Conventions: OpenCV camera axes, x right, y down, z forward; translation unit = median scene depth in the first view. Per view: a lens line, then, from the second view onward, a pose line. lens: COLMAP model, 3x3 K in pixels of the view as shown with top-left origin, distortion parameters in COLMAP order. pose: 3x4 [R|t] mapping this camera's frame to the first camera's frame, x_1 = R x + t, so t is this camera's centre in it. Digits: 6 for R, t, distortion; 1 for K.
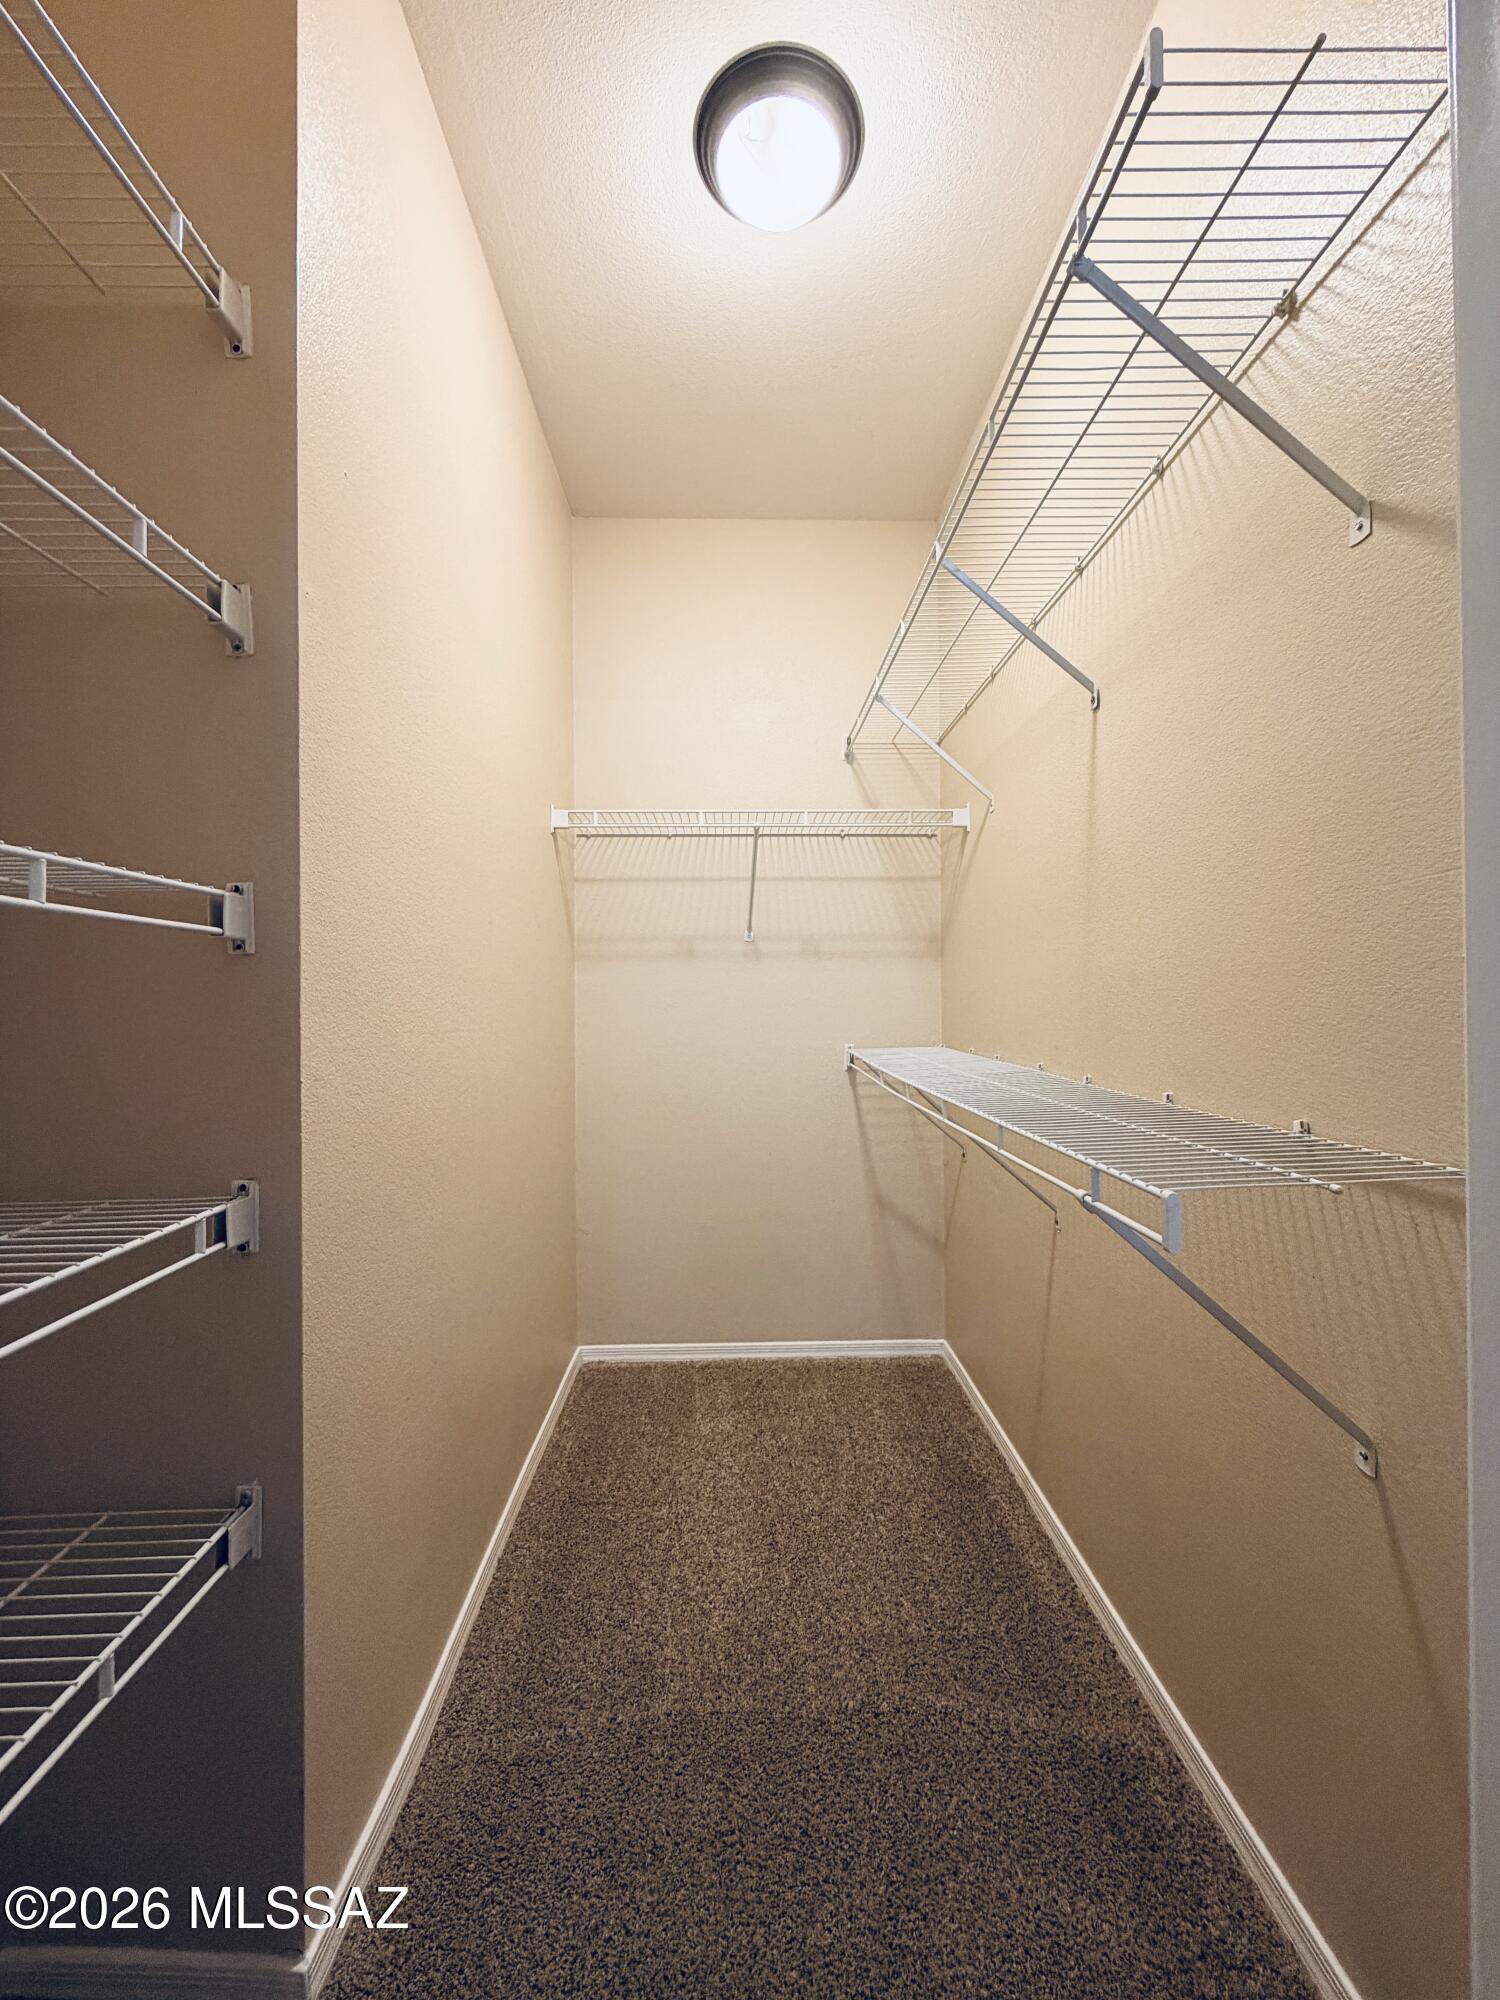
lens RADIAL K [[805.9, 0, 750.0], [0, 805.9, 1000.0], [0, 0, 1]] dist [0.000290, -0.000095]
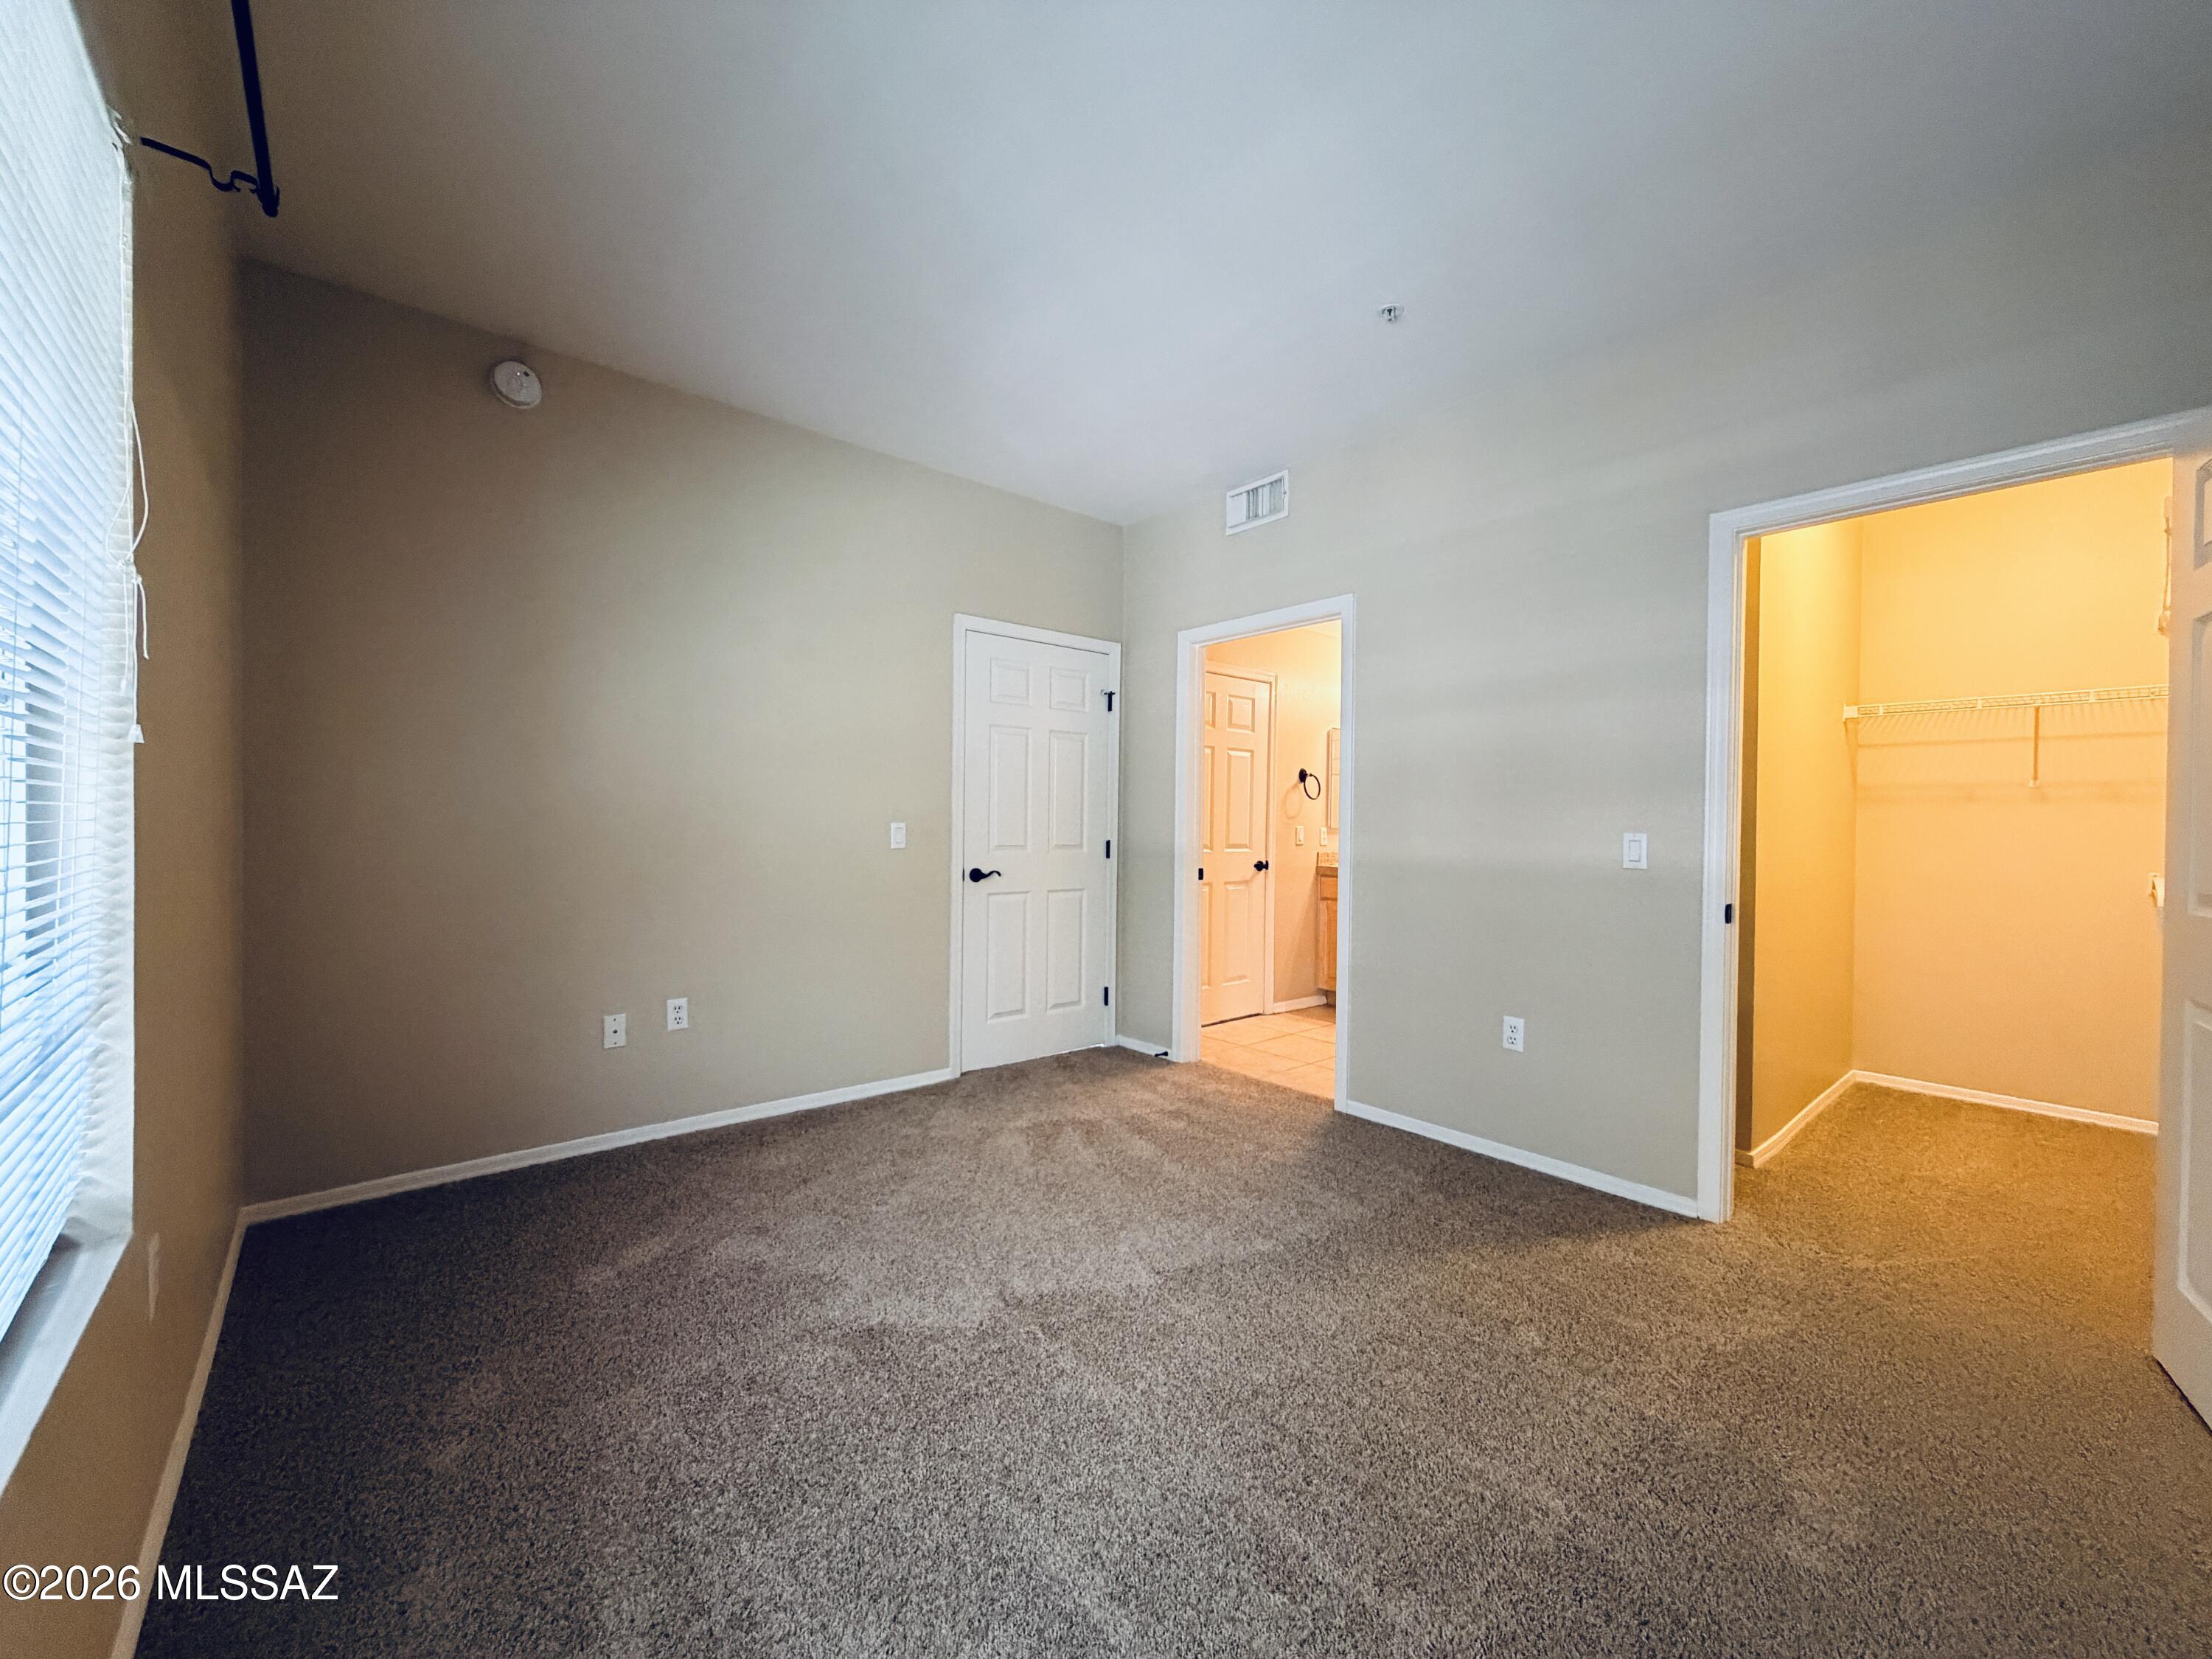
lens RADIAL K [[894.5, 0, 1100.9], [0, 894.5, 825.1], [0, 0, 1]] dist [0.000417, -0.000080]
pose [[0.634120, 0.022335, -0.772912, 0.167464], [-0.015593, 0.999749, 0.016098, -0.015150], [0.773077, 0.001844, 0.634309, -1.100865]]
